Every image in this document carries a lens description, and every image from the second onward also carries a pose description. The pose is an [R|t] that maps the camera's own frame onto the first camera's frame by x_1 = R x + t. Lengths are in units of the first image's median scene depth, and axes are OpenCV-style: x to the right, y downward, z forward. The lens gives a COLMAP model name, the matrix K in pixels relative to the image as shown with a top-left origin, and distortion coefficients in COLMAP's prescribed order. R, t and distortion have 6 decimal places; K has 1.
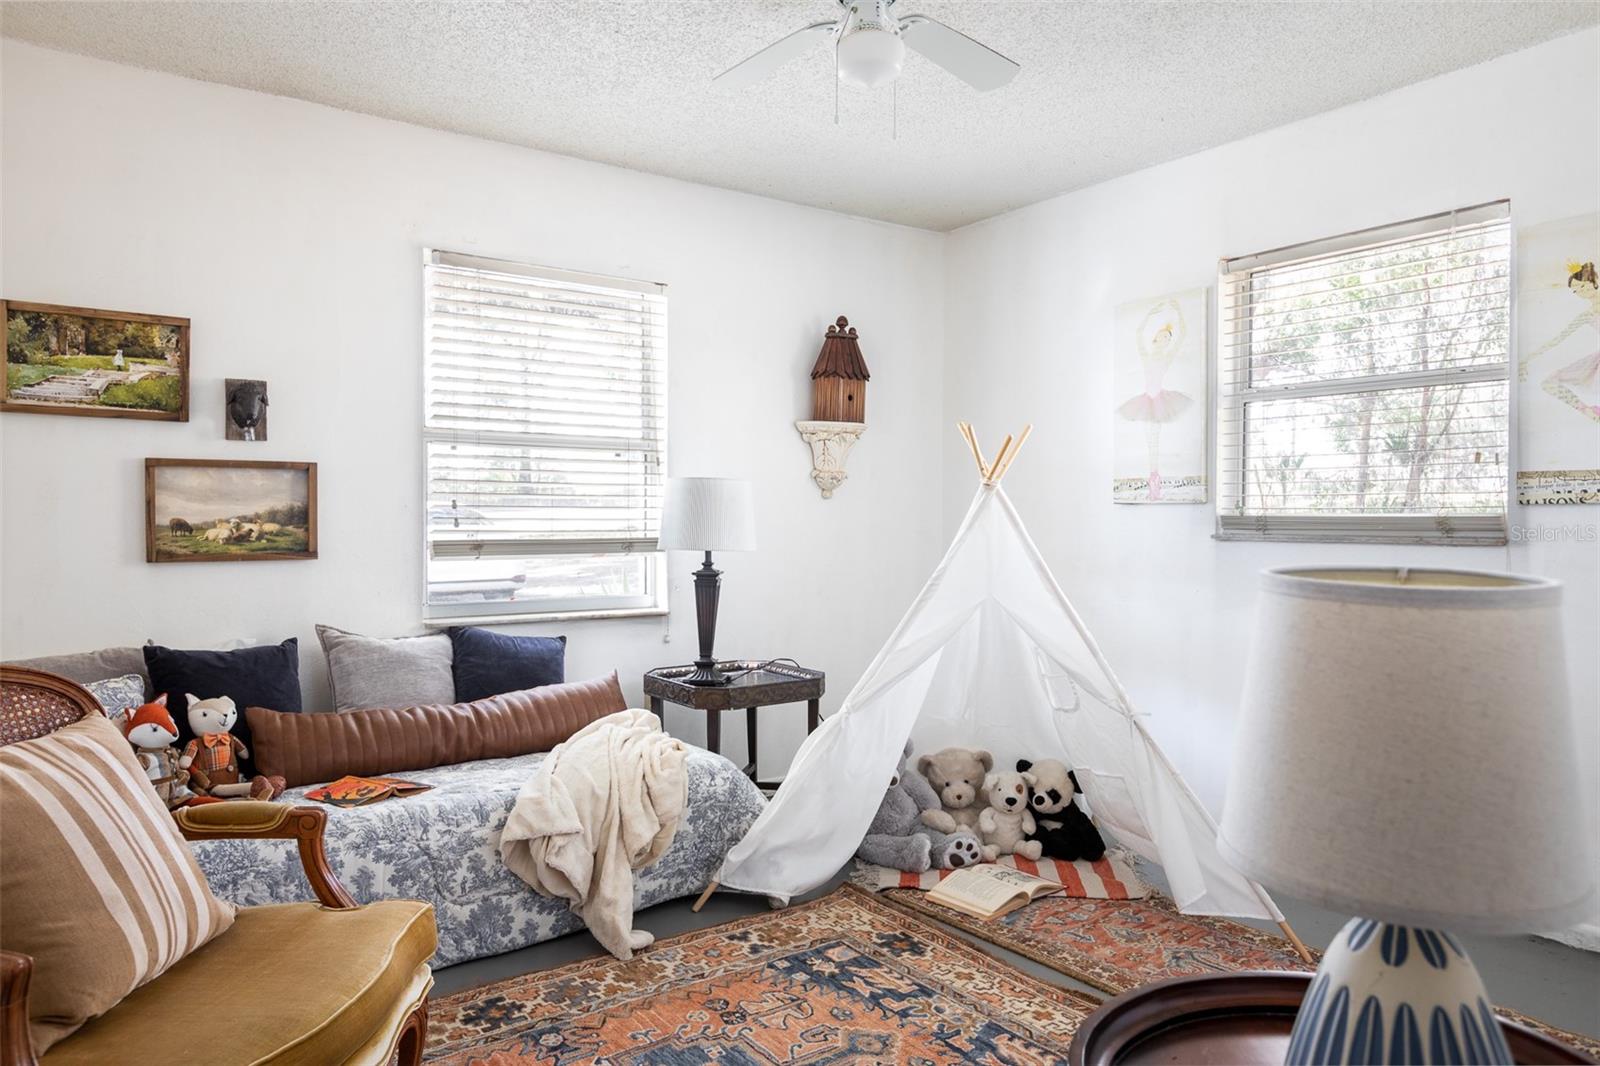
lens RADIAL K [[1127.0, 0, 798.3], [0, 1127.0, 524.6], [0, 0, 1]] dist [-0.011038, -0.001177]
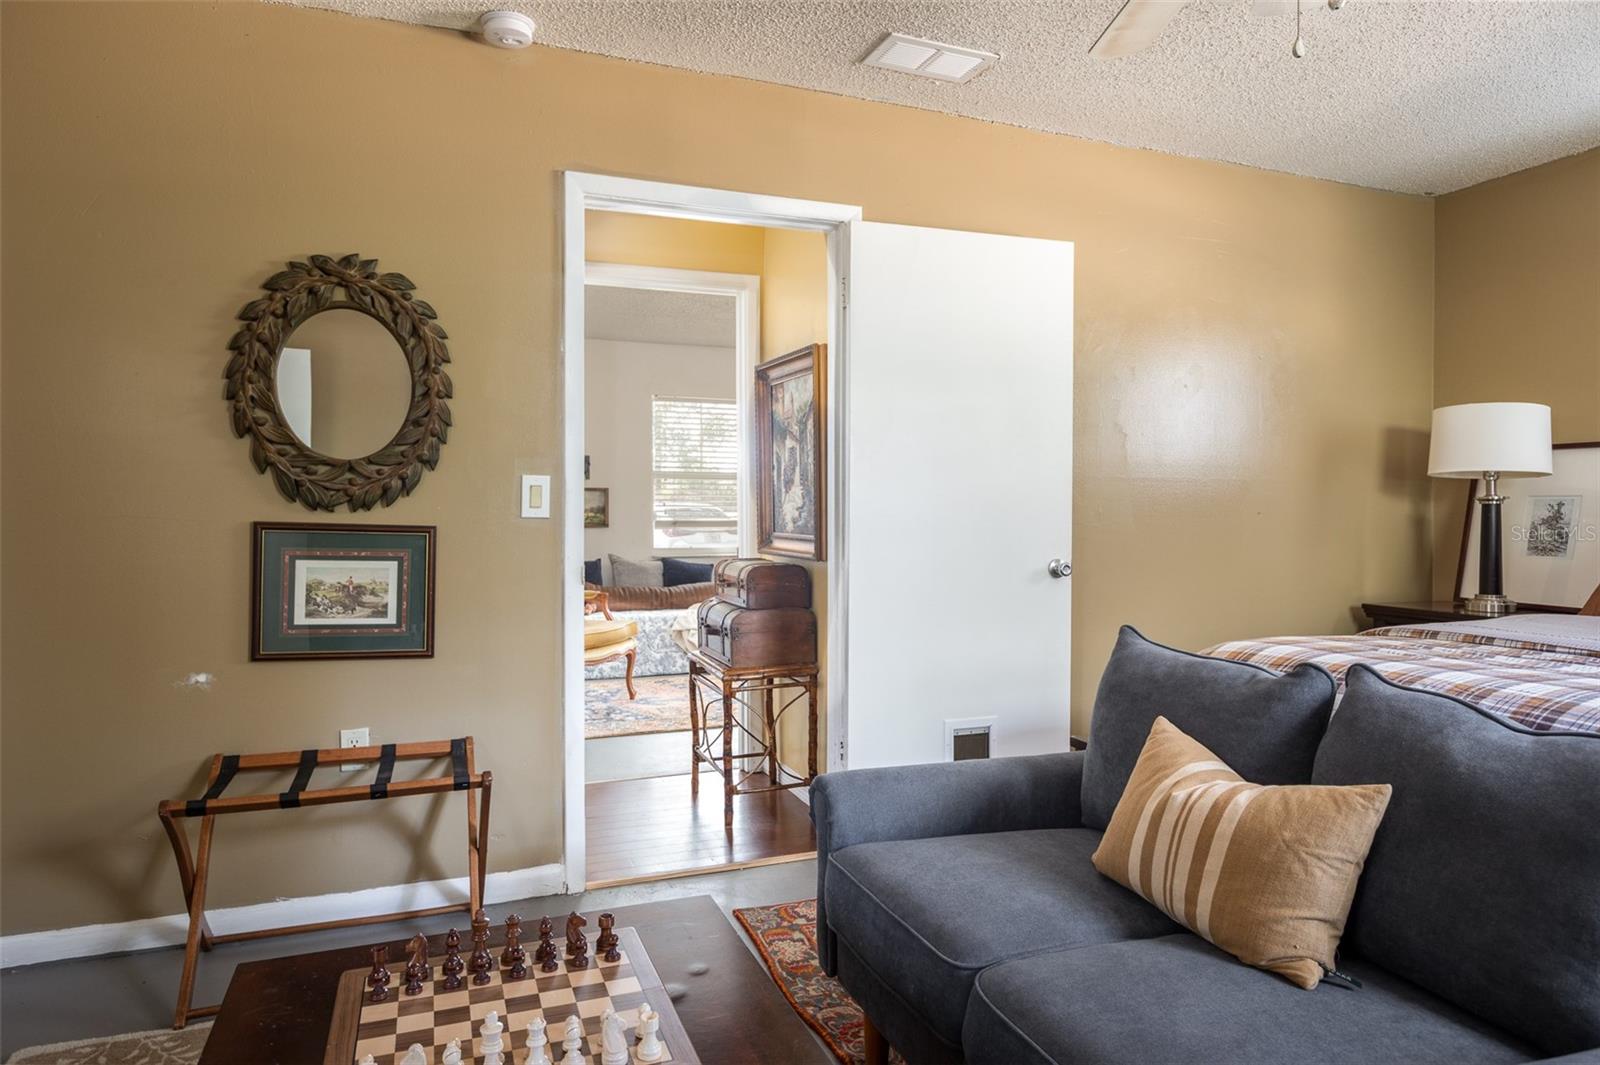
lens RADIAL K [[1012.7, 0, 802.6], [0, 1012.7, 529.4], [0, 0, 1]] dist [0.000044, -0.000201]
pose [[0.973816, 0.000146, -0.227336, 0.486701], [0.000682, 0.999993, 0.003560, 0.027293], [0.227335, -0.003621, 0.973810, -1.056025]]
